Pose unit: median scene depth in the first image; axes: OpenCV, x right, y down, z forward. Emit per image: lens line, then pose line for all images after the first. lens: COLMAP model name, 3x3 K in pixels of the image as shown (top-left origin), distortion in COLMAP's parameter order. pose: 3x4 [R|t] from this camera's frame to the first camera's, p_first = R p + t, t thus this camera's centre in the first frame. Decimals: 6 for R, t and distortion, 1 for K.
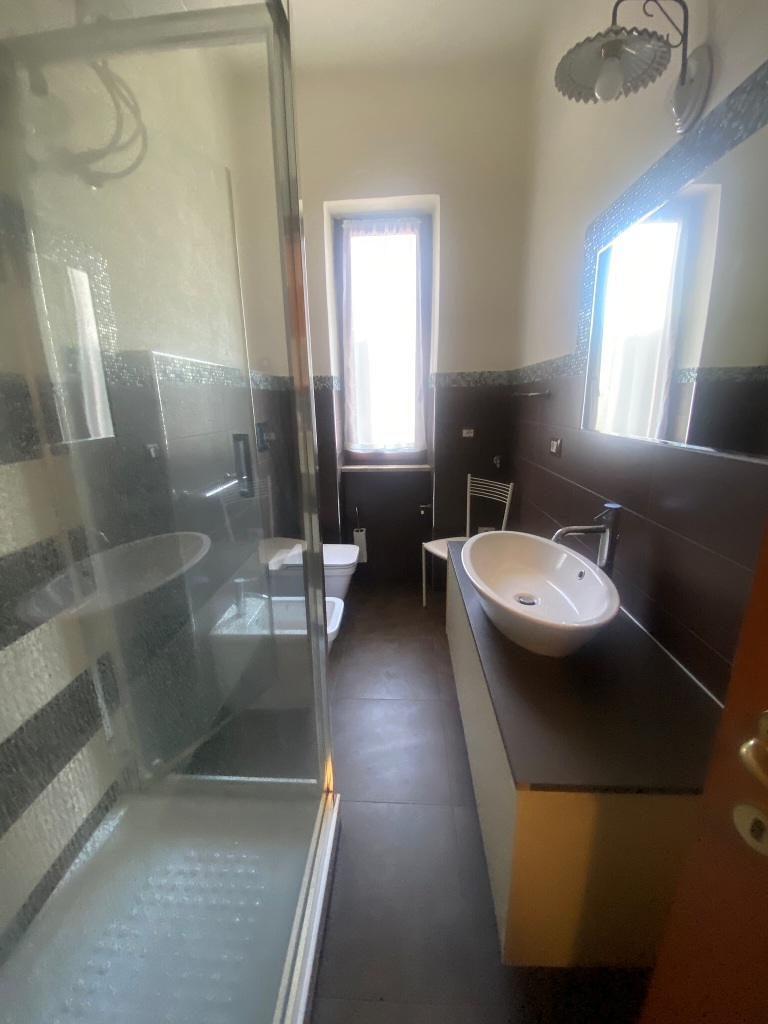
lens RADIAL K [[407.0, 0, 379.7], [0, 407.0, 509.0], [0, 0, 1]] dist [0.004209, -0.010674]
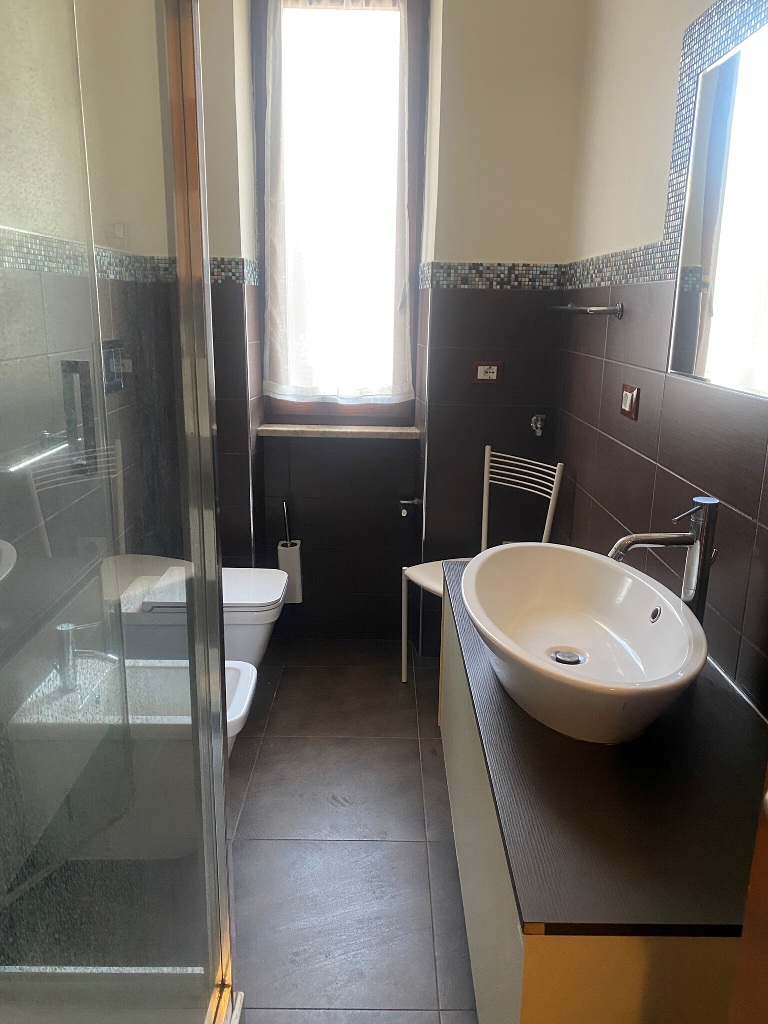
lens RADIAL K [[773.9, 0, 391.8], [0, 773.9, 520.5], [0, 0, 1]] dist [-0.019462, 0.018480]
pose [[0.996779, 0.018343, 0.078067, 0.010007], [-0.019122, 0.999775, 0.009234, 0.013563], [-0.077880, -0.010697, 0.996905, -0.073666]]
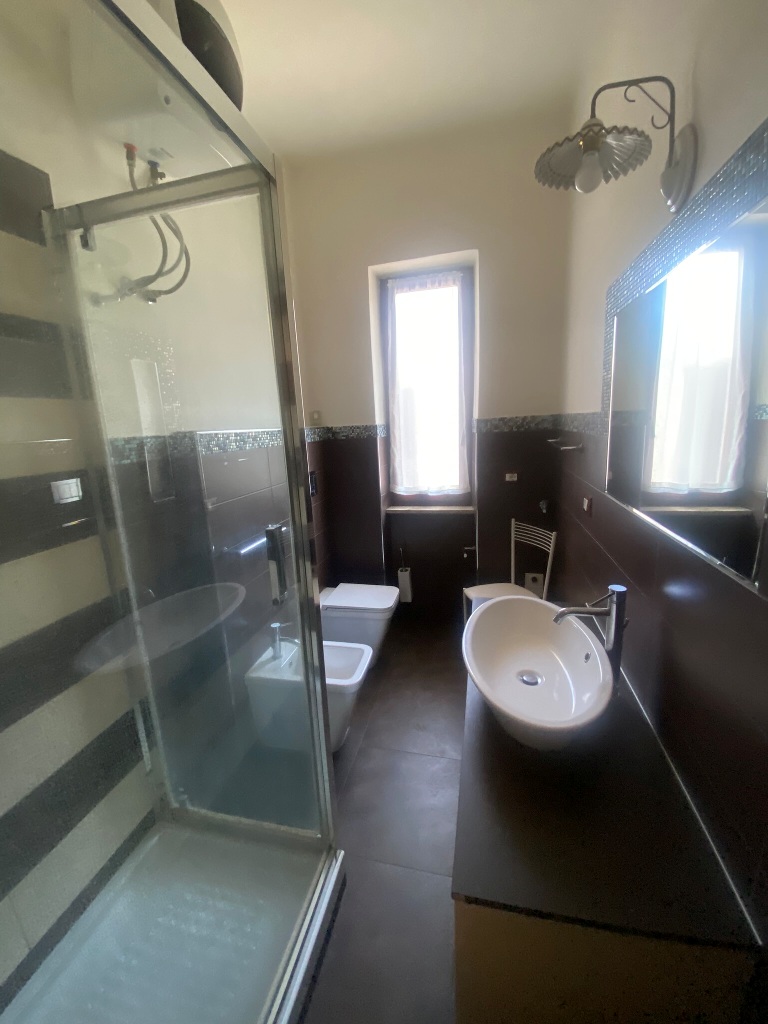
lens RADIAL K [[407.0, 0, 387.1], [0, 407.0, 506.2], [0, 0, 1]] dist [0.004209, -0.010674]
pose [[0.983515, 0.007430, -0.180676, 0.140868], [-0.015252, 0.999003, -0.041947, -0.100048], [0.180184, 0.044011, 0.982648, -0.025517]]
